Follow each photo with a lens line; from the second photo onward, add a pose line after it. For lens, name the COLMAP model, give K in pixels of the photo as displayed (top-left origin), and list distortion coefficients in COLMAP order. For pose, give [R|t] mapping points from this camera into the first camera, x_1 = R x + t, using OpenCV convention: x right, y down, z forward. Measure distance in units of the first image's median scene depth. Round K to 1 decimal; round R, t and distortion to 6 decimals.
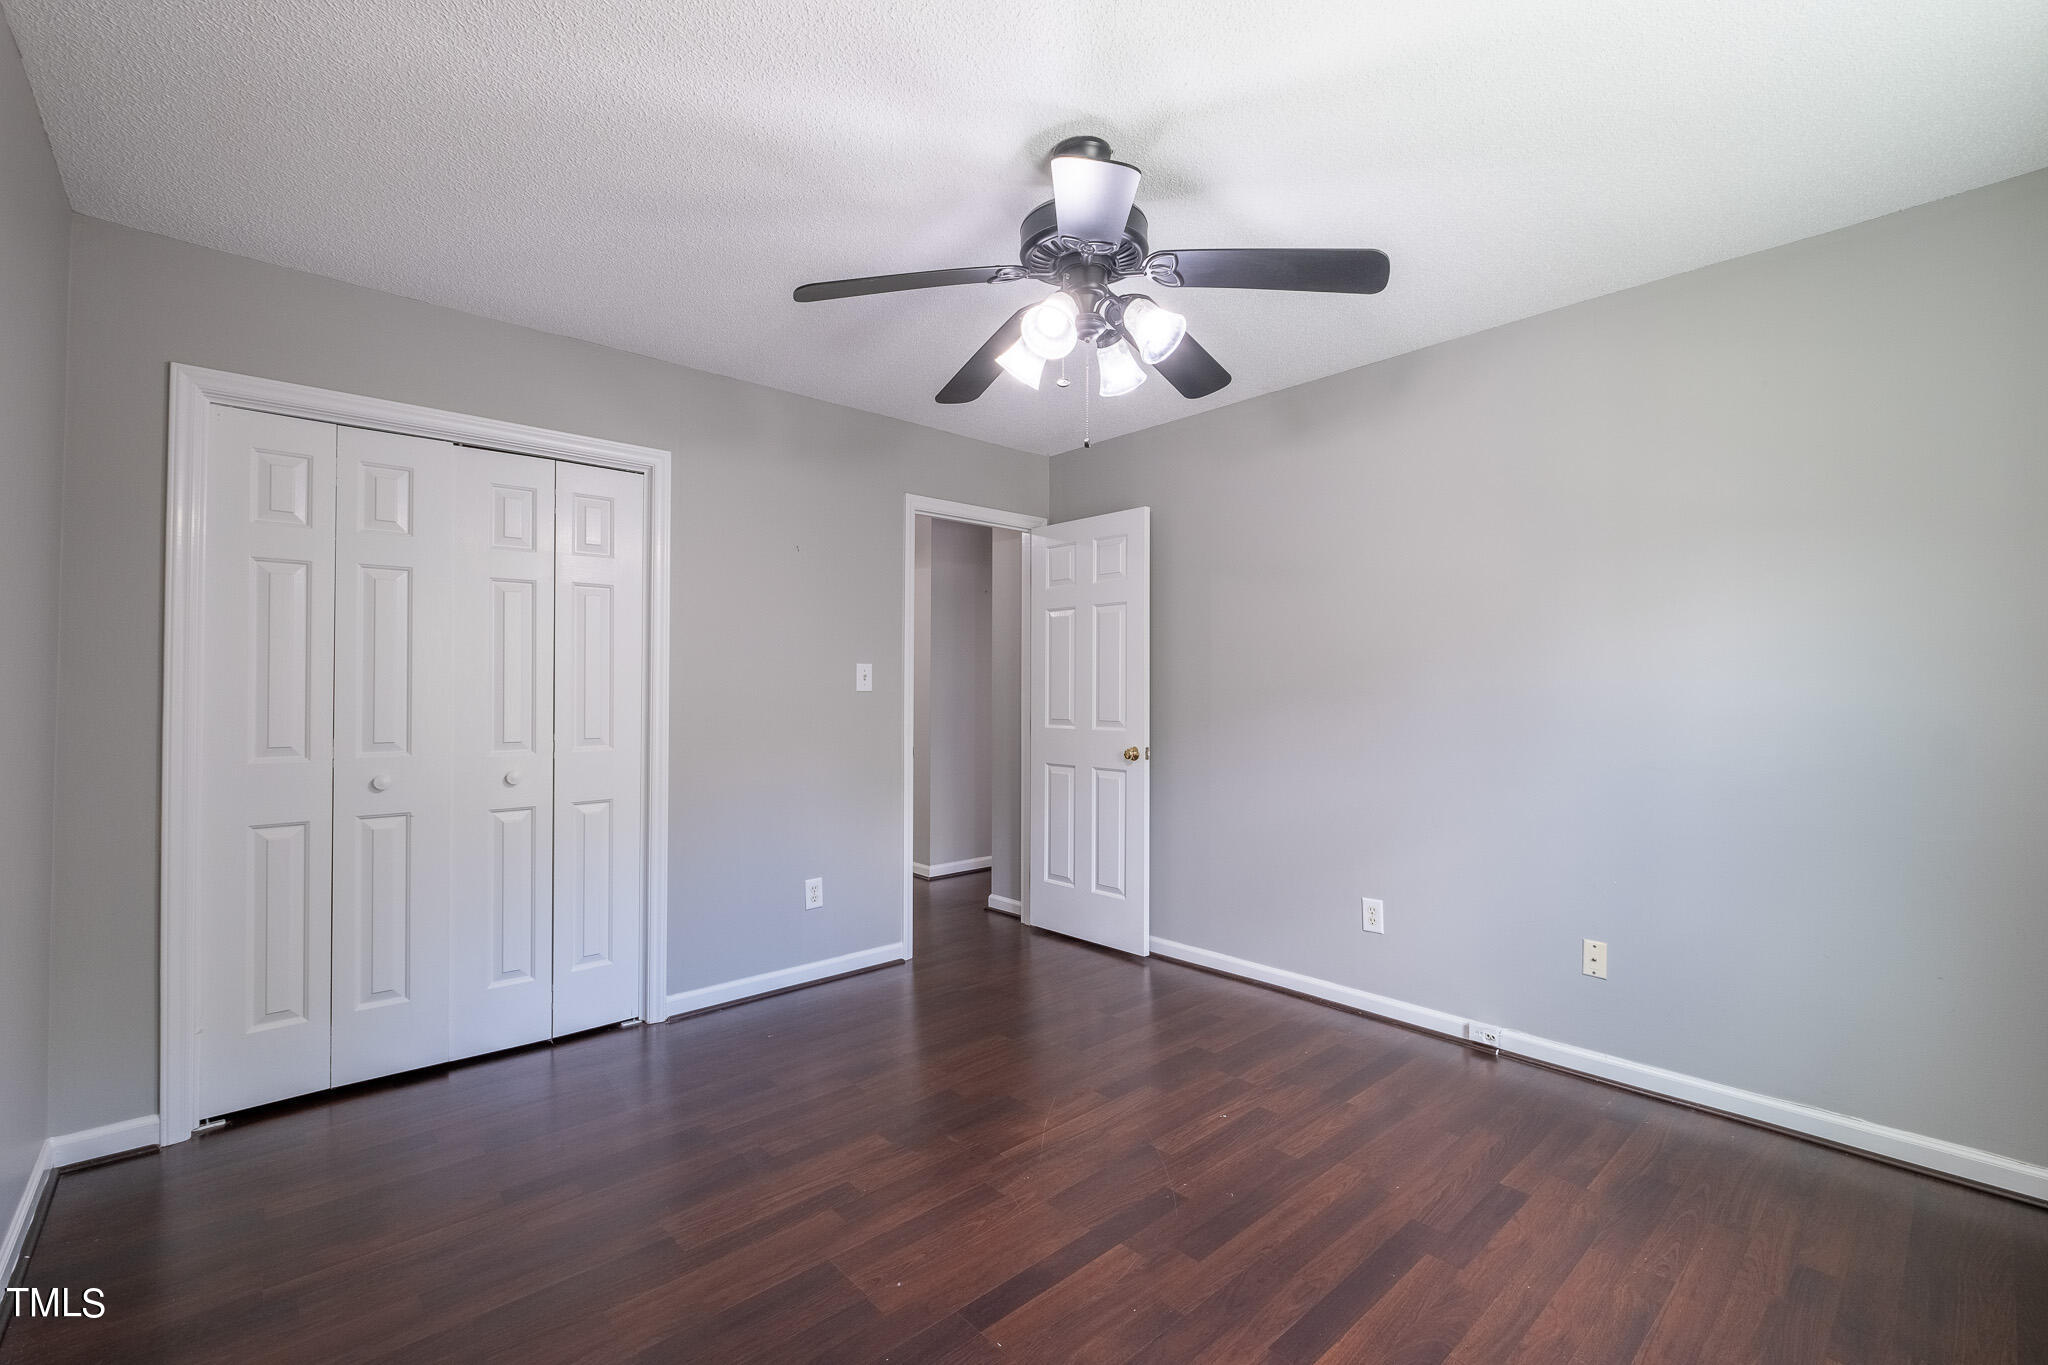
lens RADIAL K [[878.4, 0, 1024.0], [0, 878.4, 682.5], [0, 0, 1]] dist [0.000536, -0.000160]
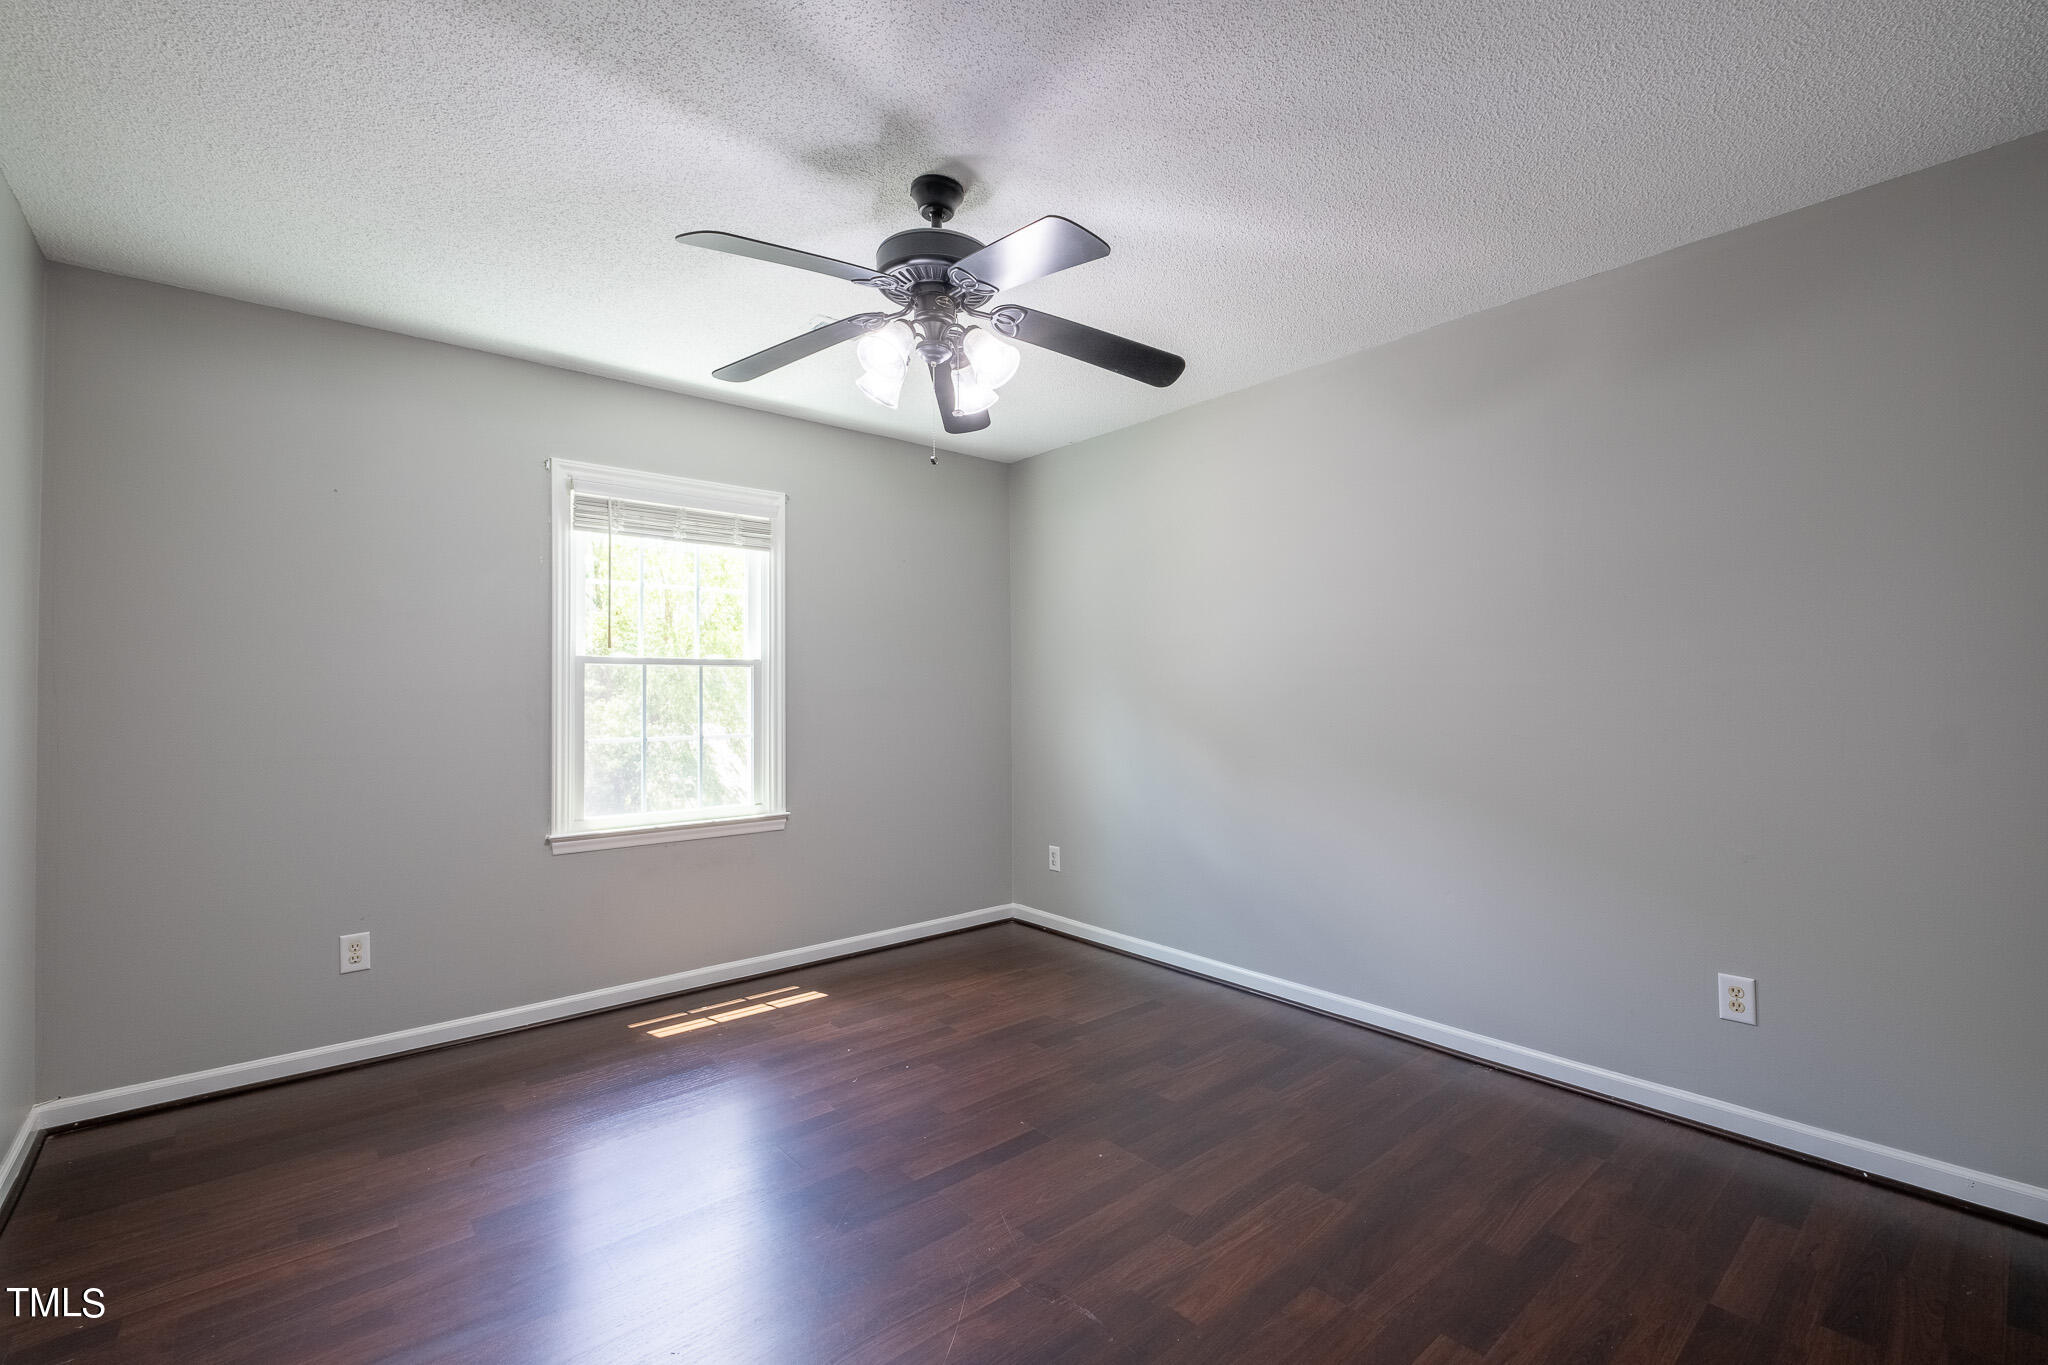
lens RADIAL K [[885.2, 0, 1037.5], [0, 885.2, 675.6], [0, 0, 1]] dist [-0.001234, -0.001218]
pose [[-0.999955, 0.000980, 0.009488, -0.048573], [0.000691, 0.999538, -0.030394, 0.026818], [-0.009514, -0.030386, -0.999493, 1.758441]]
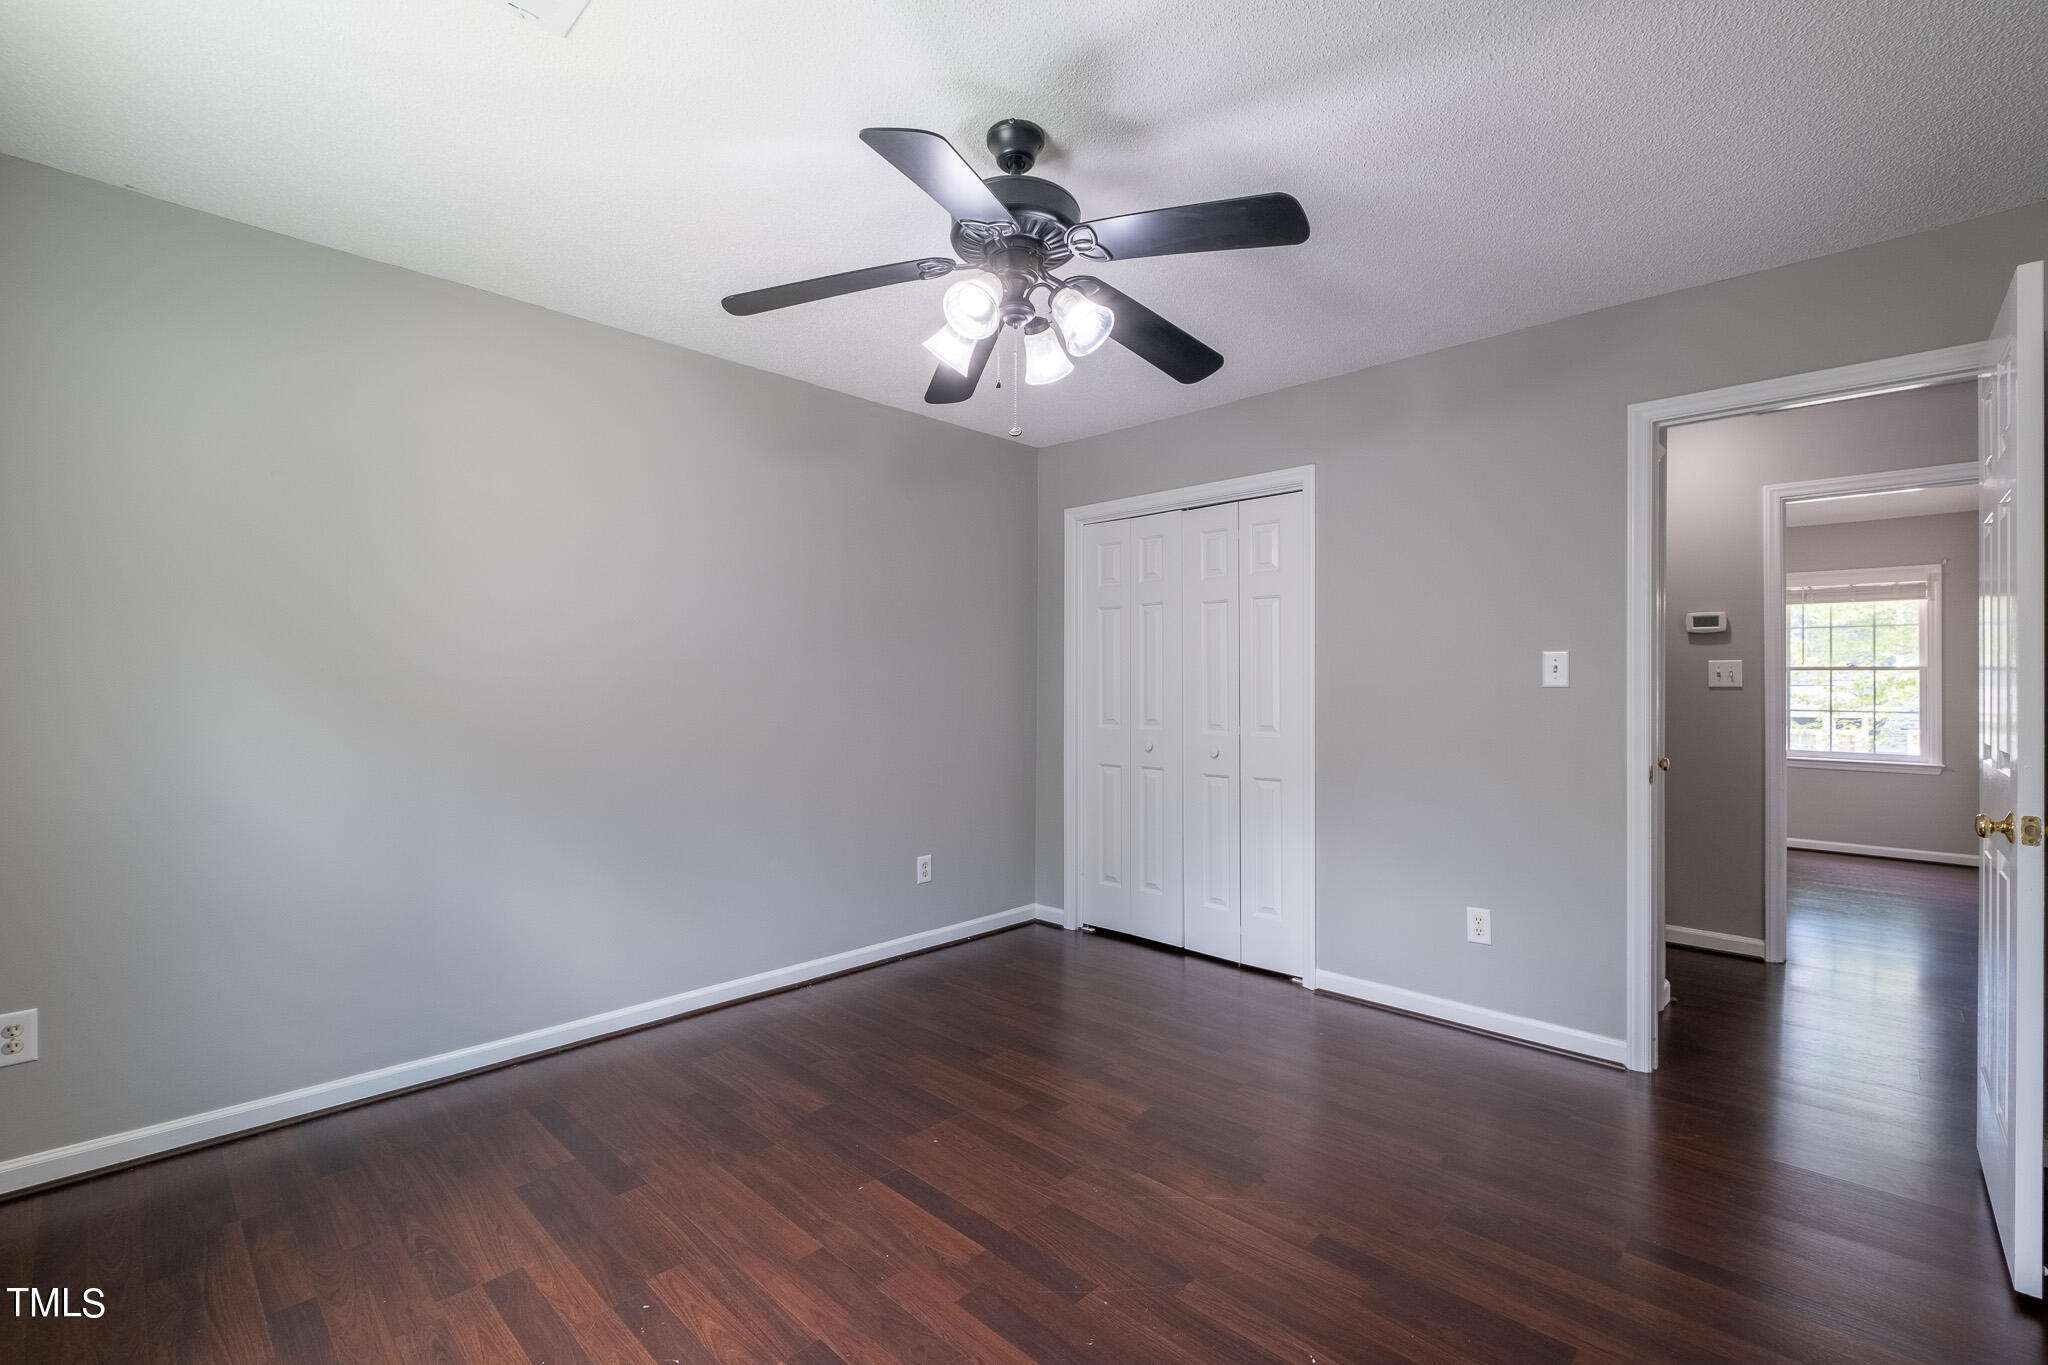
lens RADIAL K [[870.6, 0, 1046.6], [0, 870.6, 685.6], [0, 0, 1]] dist [-0.016785, -0.000303]
pose [[0.088705, -0.001071, -0.996057, 0.880806], [0.006471, 0.999979, -0.000499, 0.010601], [0.996037, -0.006401, 0.088710, 0.809100]]
